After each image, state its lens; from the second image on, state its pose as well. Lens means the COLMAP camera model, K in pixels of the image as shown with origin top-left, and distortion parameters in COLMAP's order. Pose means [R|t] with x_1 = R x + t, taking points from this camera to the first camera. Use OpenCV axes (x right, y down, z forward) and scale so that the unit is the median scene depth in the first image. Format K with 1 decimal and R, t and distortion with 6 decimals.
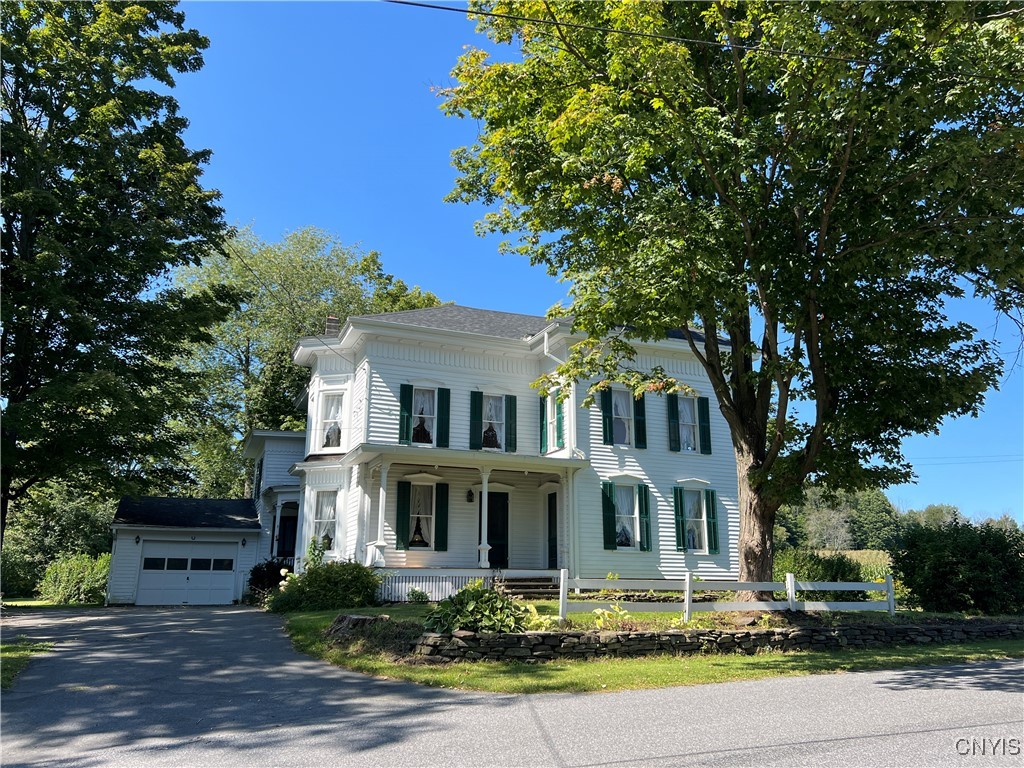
lens RADIAL K [[796.5, 0, 514.2], [0, 796.5, 408.6], [0, 0, 1]] dist [0.090455, -0.108245]
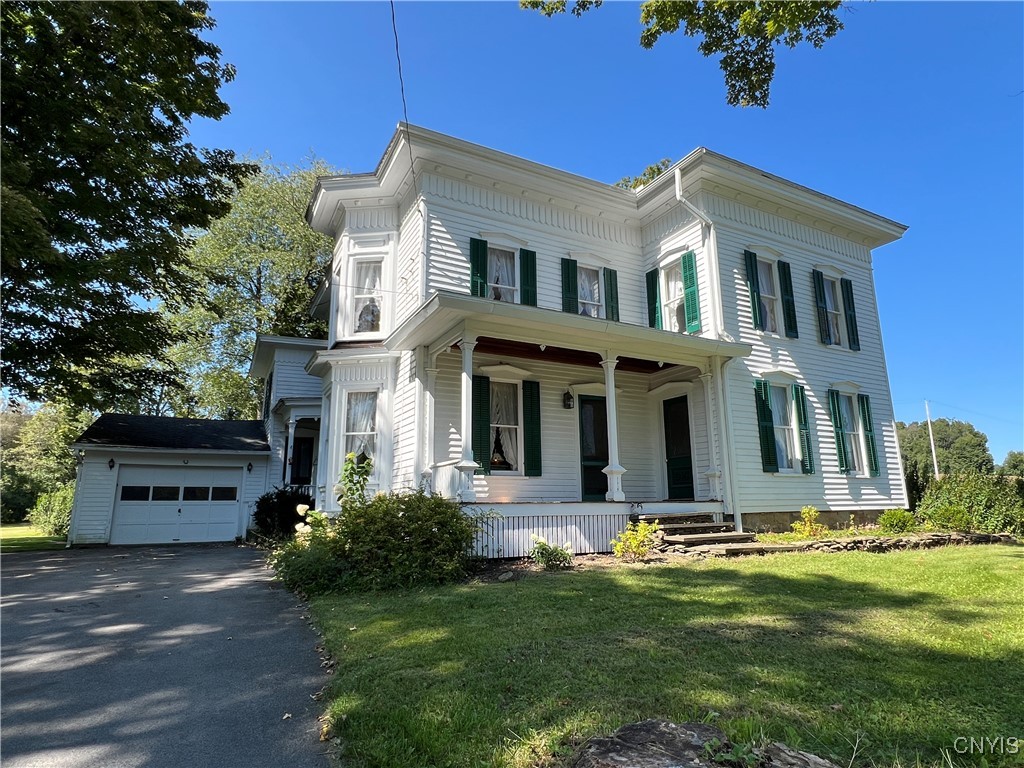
lens RADIAL K [[567.6, 0, 515.9], [0, 567.6, 400.9], [0, 0, 1]] dist [-0.001047, -0.000377]
pose [[0.995589, 0.004762, 0.093705, -0.148371], [-0.008686, 0.999100, 0.041513, 0.089807], [-0.093423, -0.042144, 0.994734, 0.498832]]
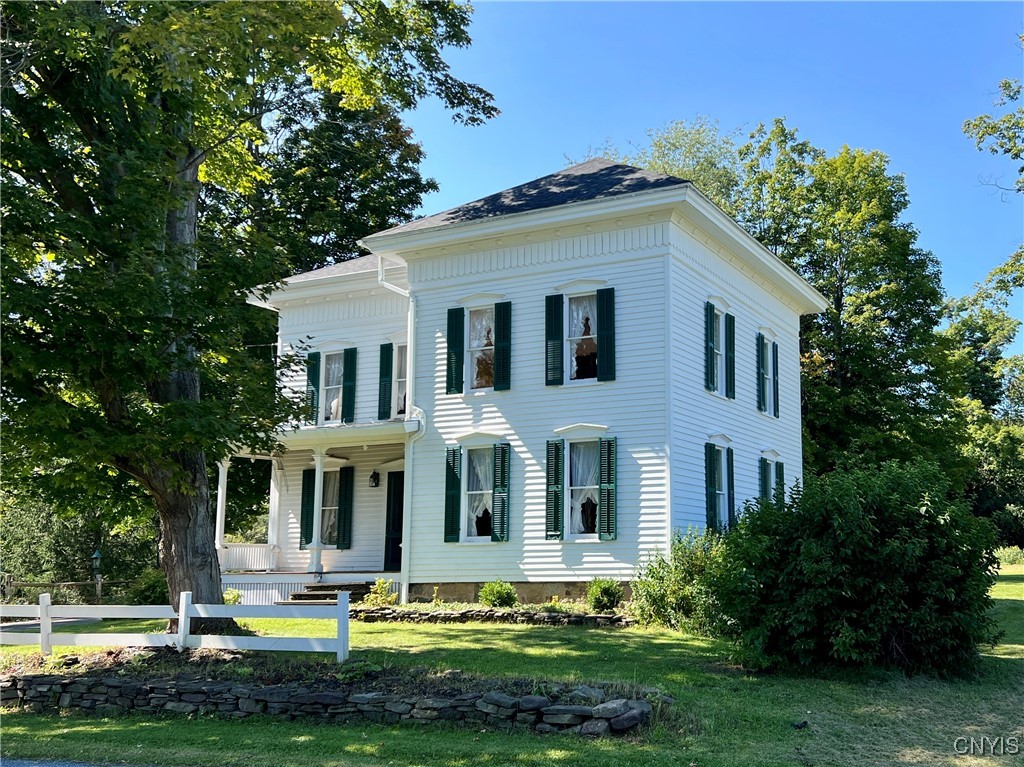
lens RADIAL K [[1056.7, 0, 571.8], [0, 1056.7, 382.9], [0, 0, 1]] dist [0.093857, -0.117853]
pose [[0.647946, -0.138566, -0.748976, 0.874806], [0.182733, 0.982876, -0.023755, 0.076441], [0.739442, -0.121470, 0.662171, 0.455964]]
